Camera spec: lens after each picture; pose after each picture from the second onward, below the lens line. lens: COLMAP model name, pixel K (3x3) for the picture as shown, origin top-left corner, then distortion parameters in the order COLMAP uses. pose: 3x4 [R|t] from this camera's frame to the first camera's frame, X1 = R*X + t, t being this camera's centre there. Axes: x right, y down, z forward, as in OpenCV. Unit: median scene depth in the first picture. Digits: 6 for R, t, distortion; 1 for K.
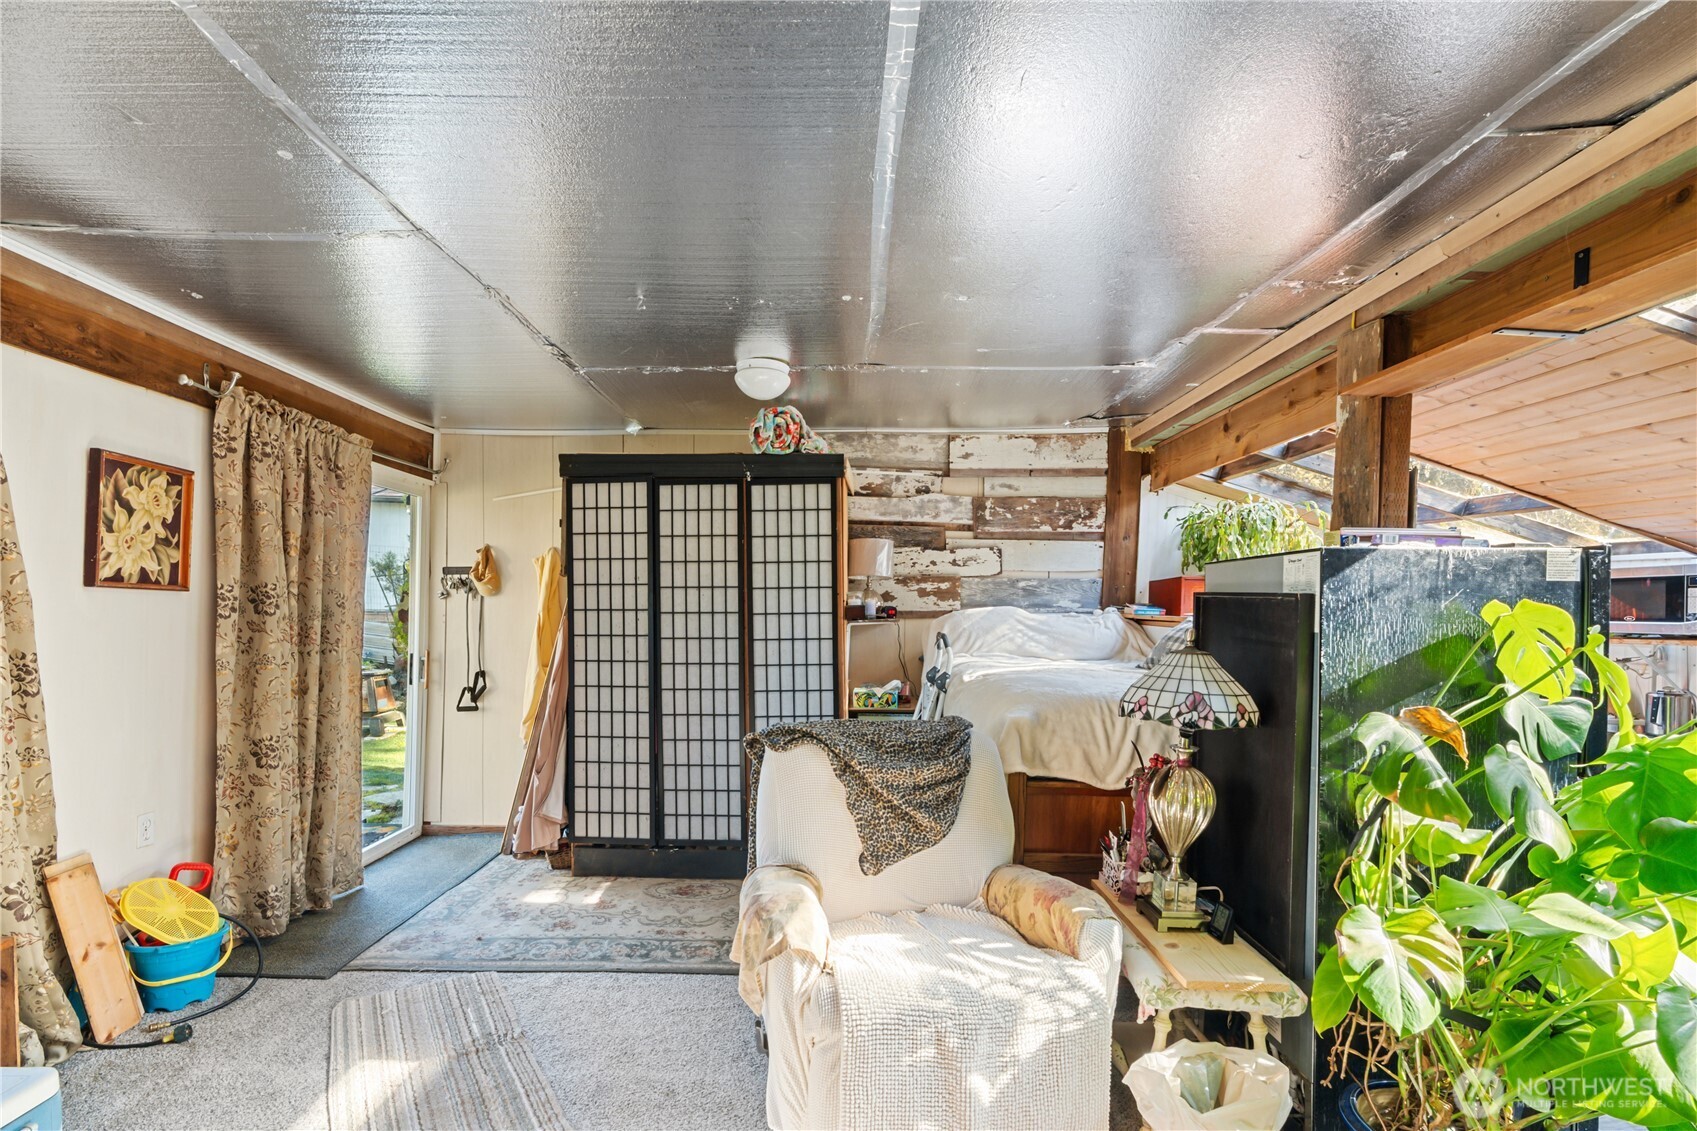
lens RADIAL K [[789.9, 0, 836.8], [0, 789.9, 614.0], [0, 0, 1]] dist [-0.014608, 0.005482]
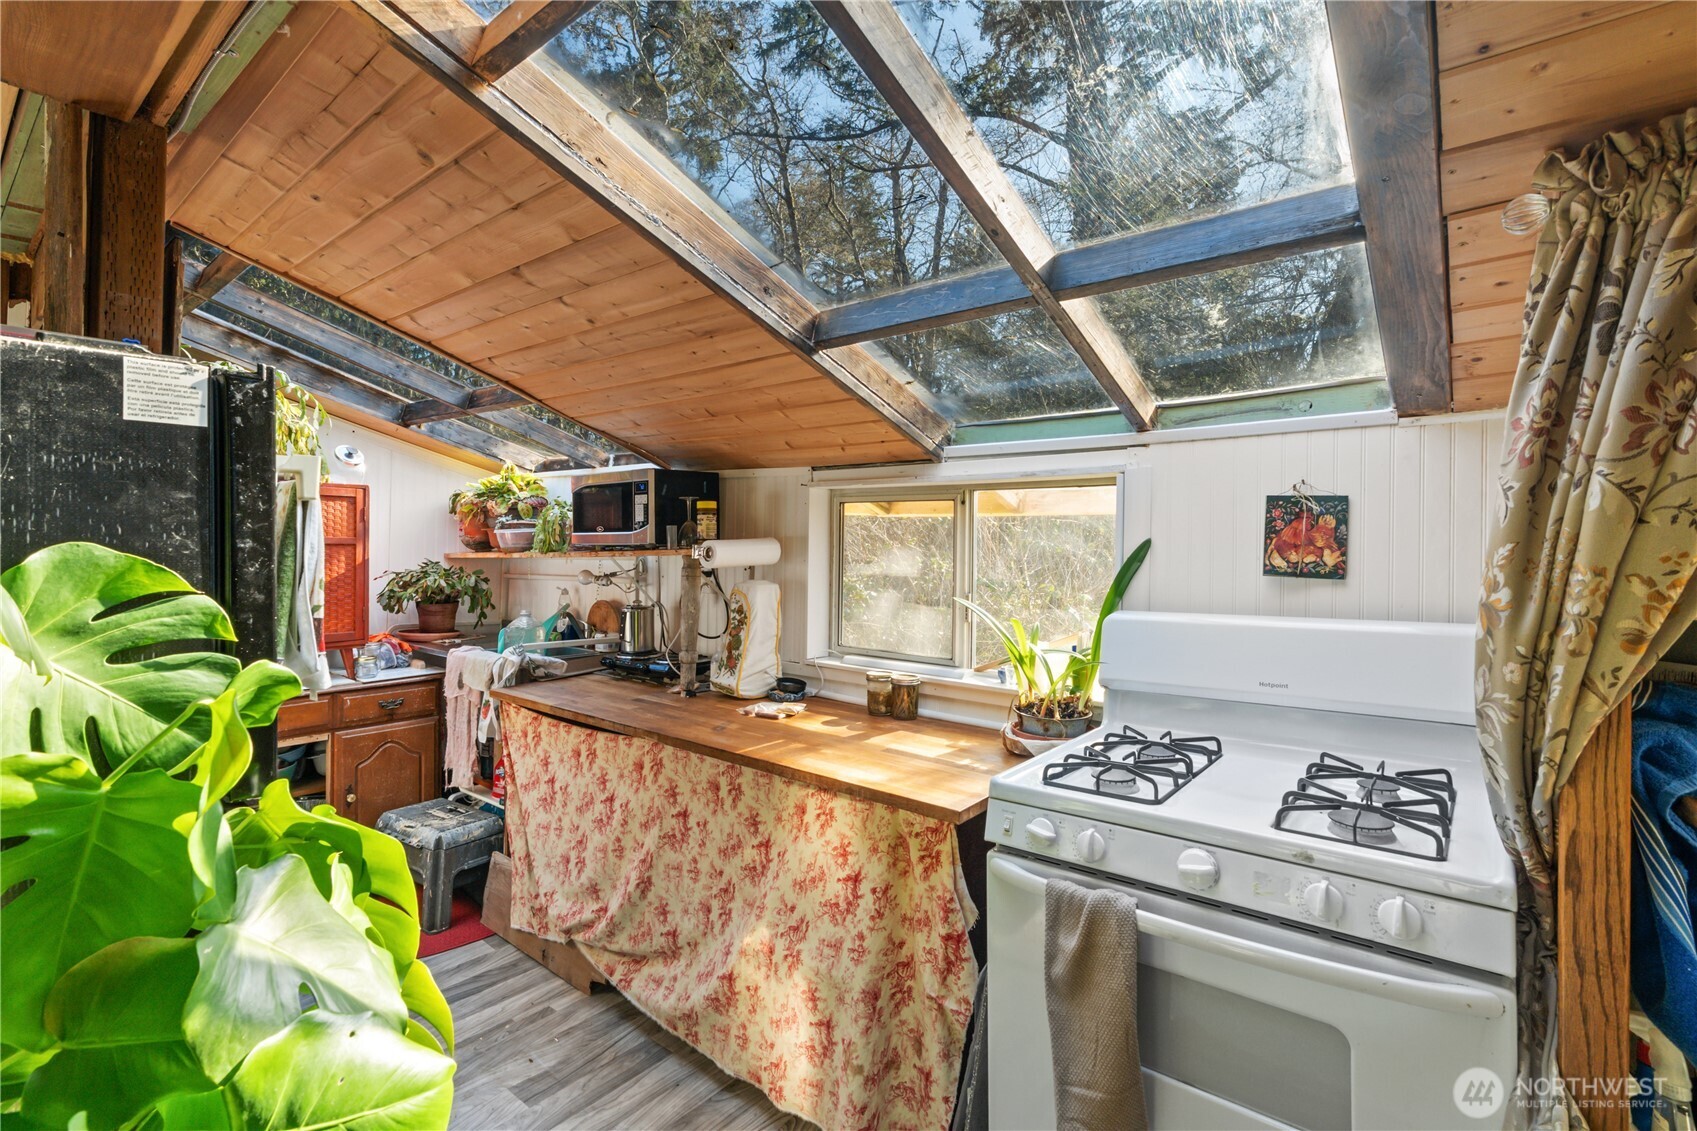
lens RADIAL K [[789.9, 0, 844.7], [0, 789.9, 549.1], [0, 0, 1]] dist [-0.014608, 0.005482]
pose [[0.620536, -0.021477, 0.783884, 0.801038], [0.020072, 0.999732, 0.011502, 0.041497], [-0.783921, 0.008597, 0.620801, 0.345371]]
